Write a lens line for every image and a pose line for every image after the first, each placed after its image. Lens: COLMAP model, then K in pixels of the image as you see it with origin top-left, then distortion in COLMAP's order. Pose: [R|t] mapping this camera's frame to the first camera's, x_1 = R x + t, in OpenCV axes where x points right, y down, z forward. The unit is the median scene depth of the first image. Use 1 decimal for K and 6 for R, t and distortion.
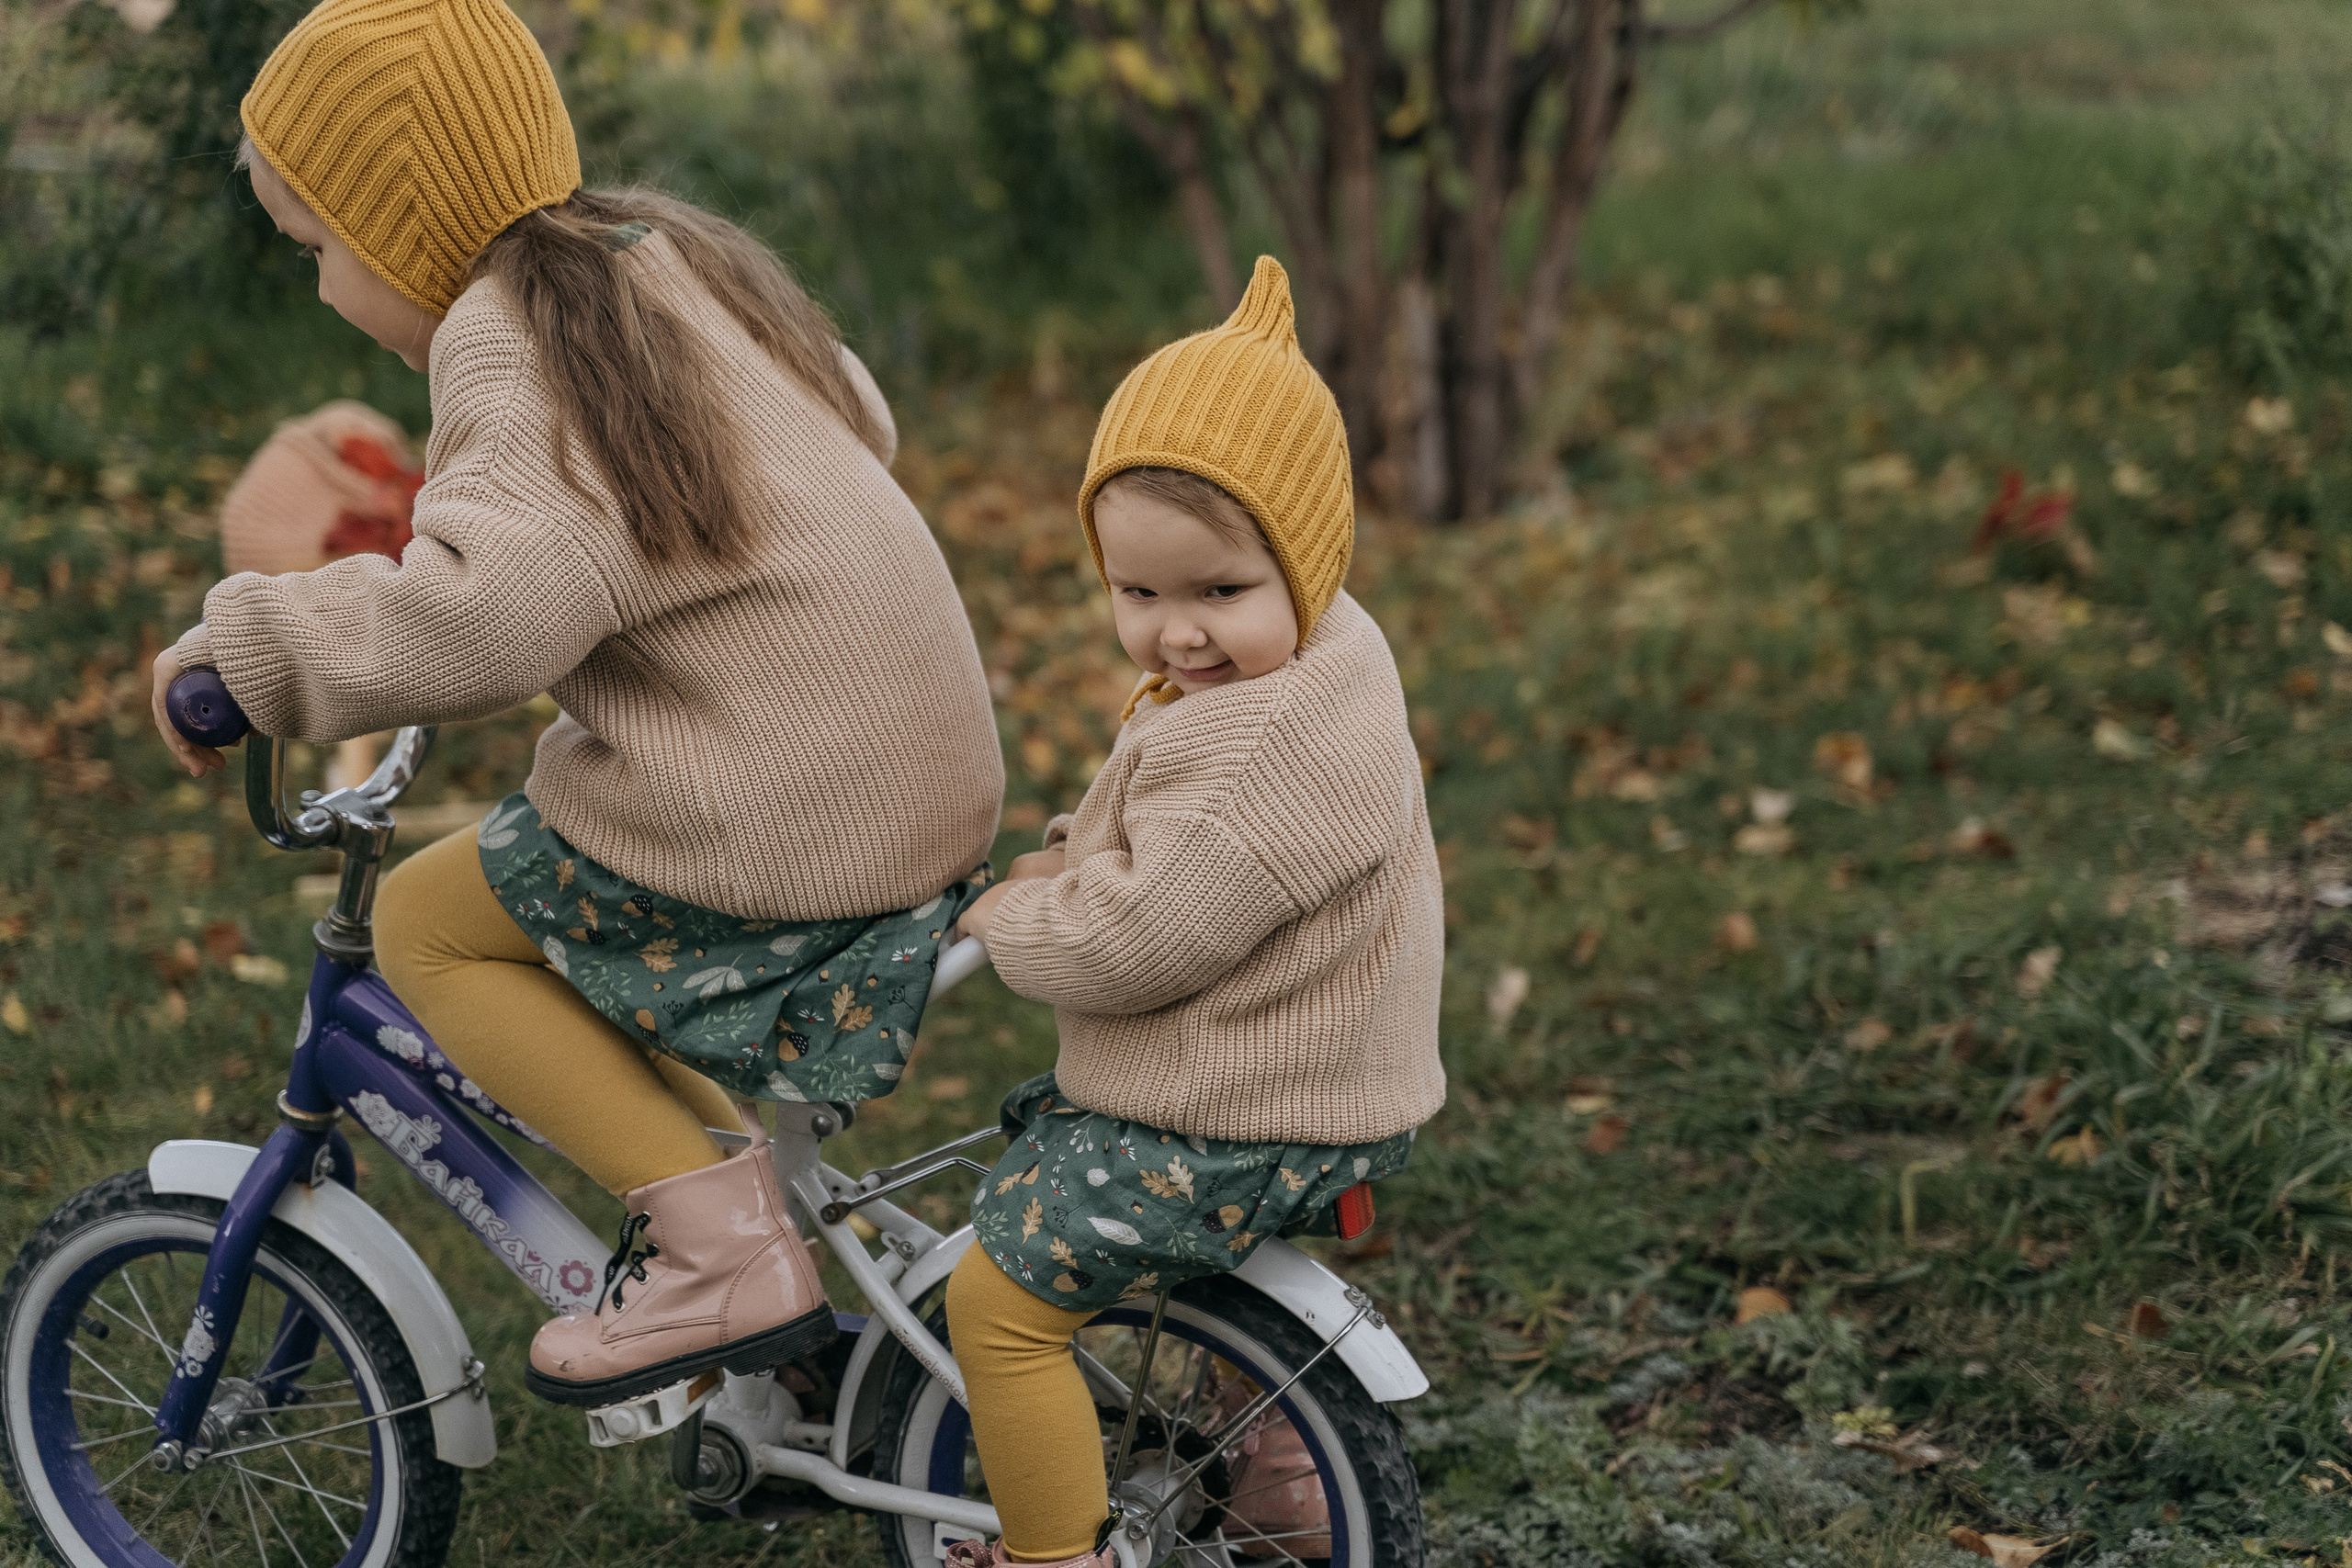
lens RADIAL K [[5144.0, 0, 1176.0], [0, 5144.0, 784.0], [0, 0, 1]] dist [0.301235, 0.647393]
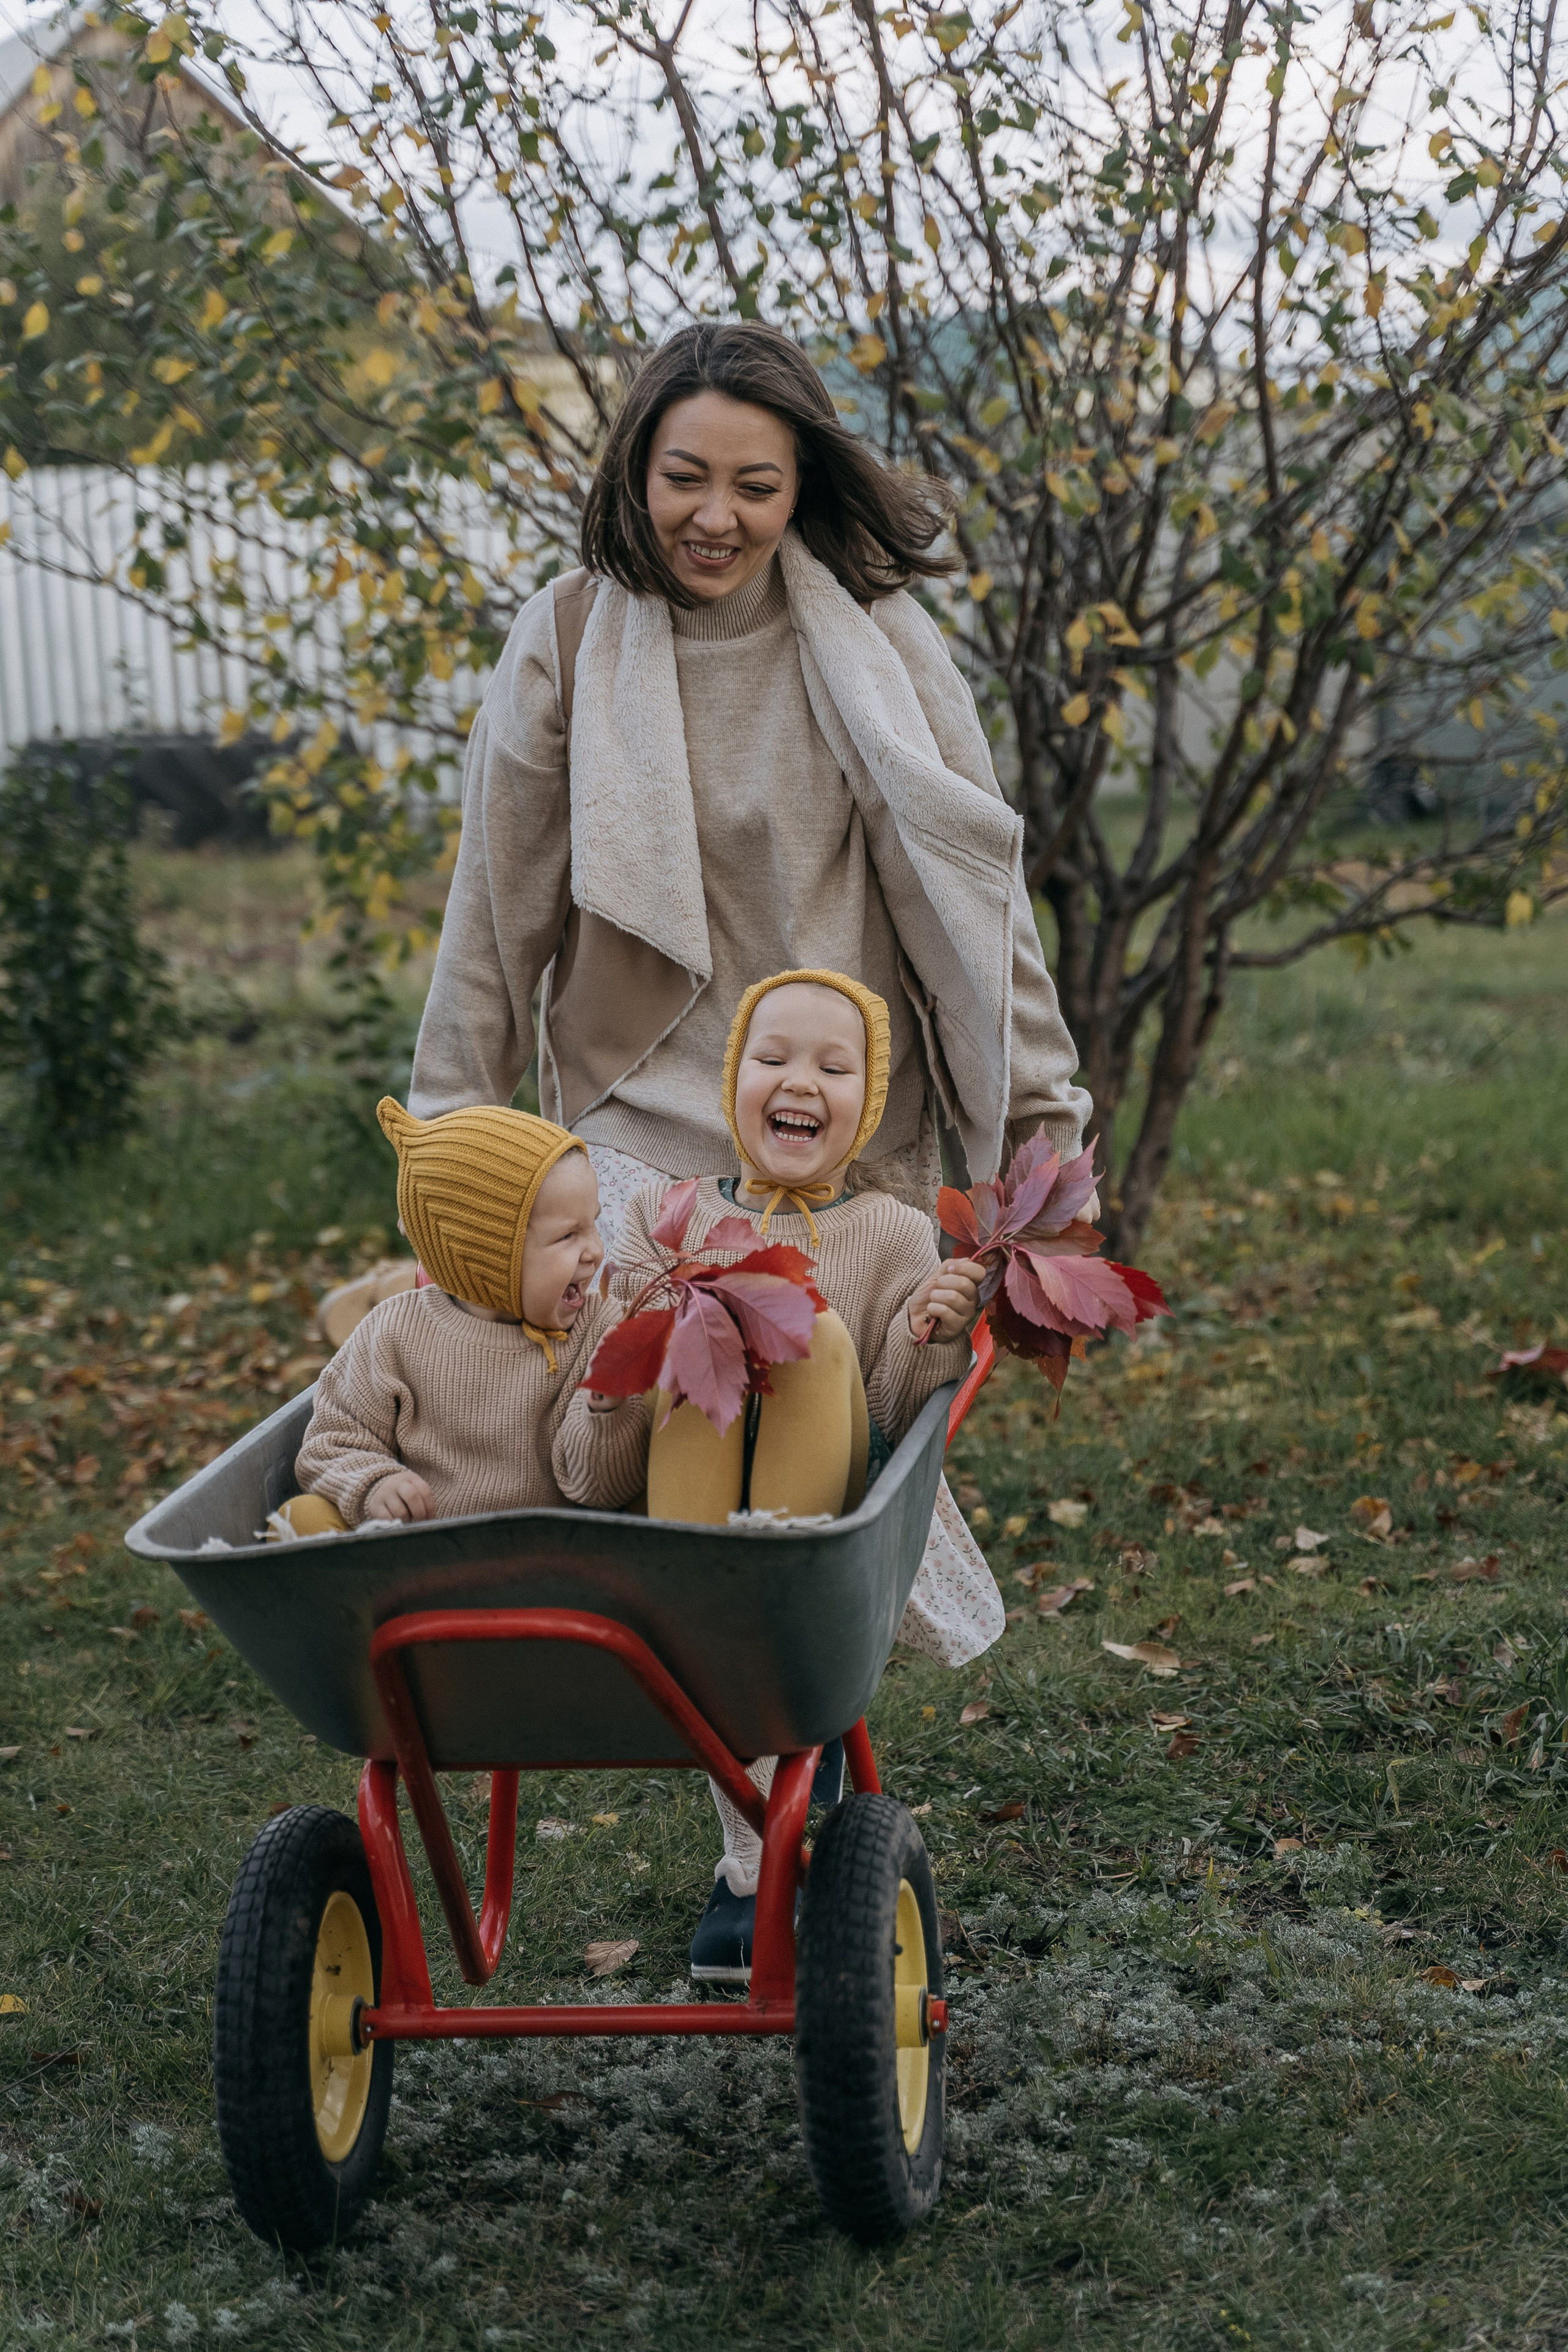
lens RADIAL K [[4941.2, 0, 865.0], [0, 4941.2, 1101.3], [0, 0, 1]] dist [0.282199, 4.399550]
pose [[0.999292, 0.034328, 0.015396, -0.020226], [-0.032314, 0.992714, -0.116082, 0.042965], [-0.019269, 0.115503, 0.993120, -0.247110]]
